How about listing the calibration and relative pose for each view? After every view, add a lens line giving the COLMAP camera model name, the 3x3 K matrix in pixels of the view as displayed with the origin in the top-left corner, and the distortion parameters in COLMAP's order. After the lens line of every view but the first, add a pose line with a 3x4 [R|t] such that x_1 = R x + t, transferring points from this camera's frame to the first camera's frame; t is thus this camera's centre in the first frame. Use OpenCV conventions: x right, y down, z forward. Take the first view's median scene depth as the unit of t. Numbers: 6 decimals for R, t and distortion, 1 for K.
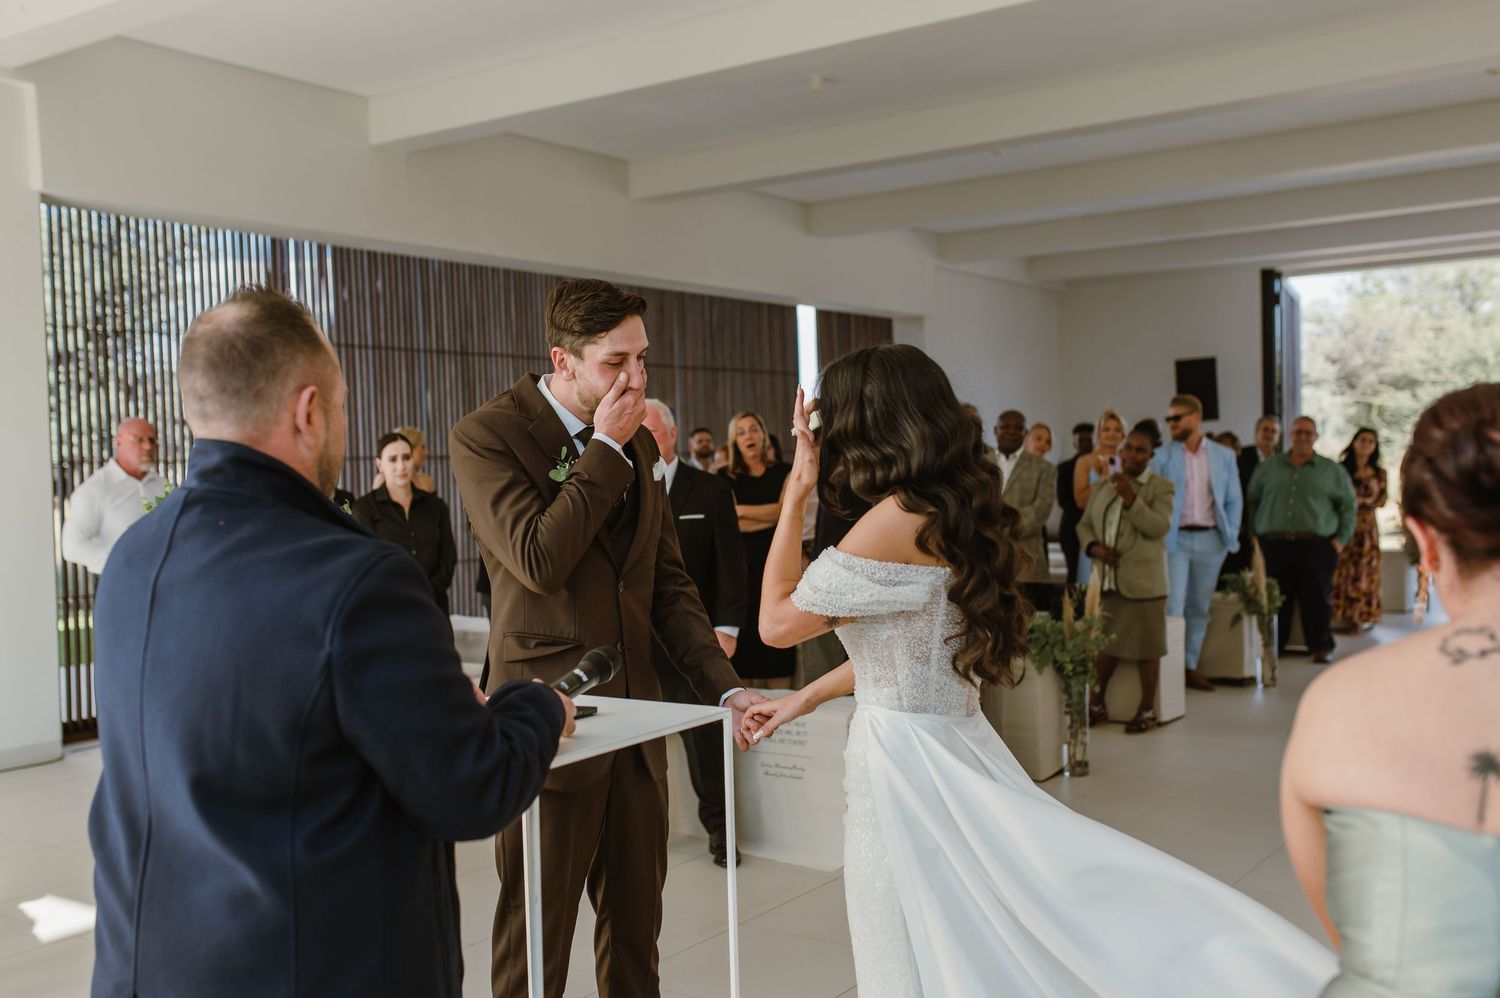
lens RADIAL K [[1443.8, 0, 750.0], [0, 1443.8, 499.0], [0, 0, 1]] dist [0.039556, 0.025621]
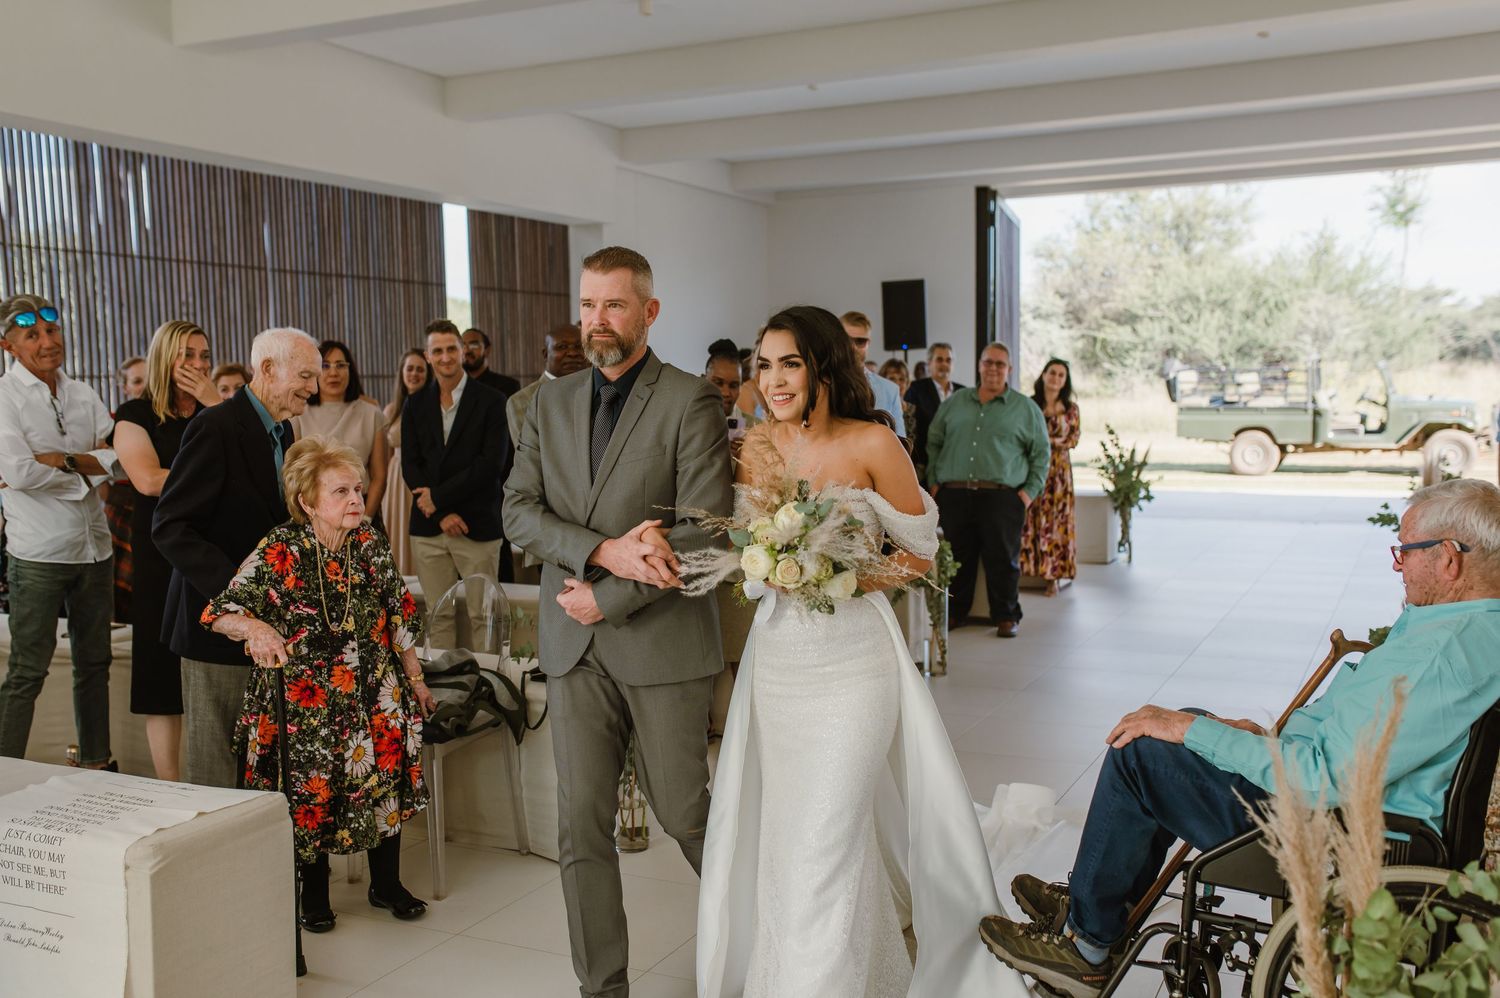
lens RADIAL K [[1411.8, 0, 750.0], [0, 1411.8, 499.0], [0, 0, 1]] dist [-0.002490, 0.076400]
pose [[0.987039, -0.001438, 0.160477, 0.059044], [-0.007047, 0.998607, 0.052293, -0.004402], [-0.160329, -0.052746, 0.985653, 0.113559]]
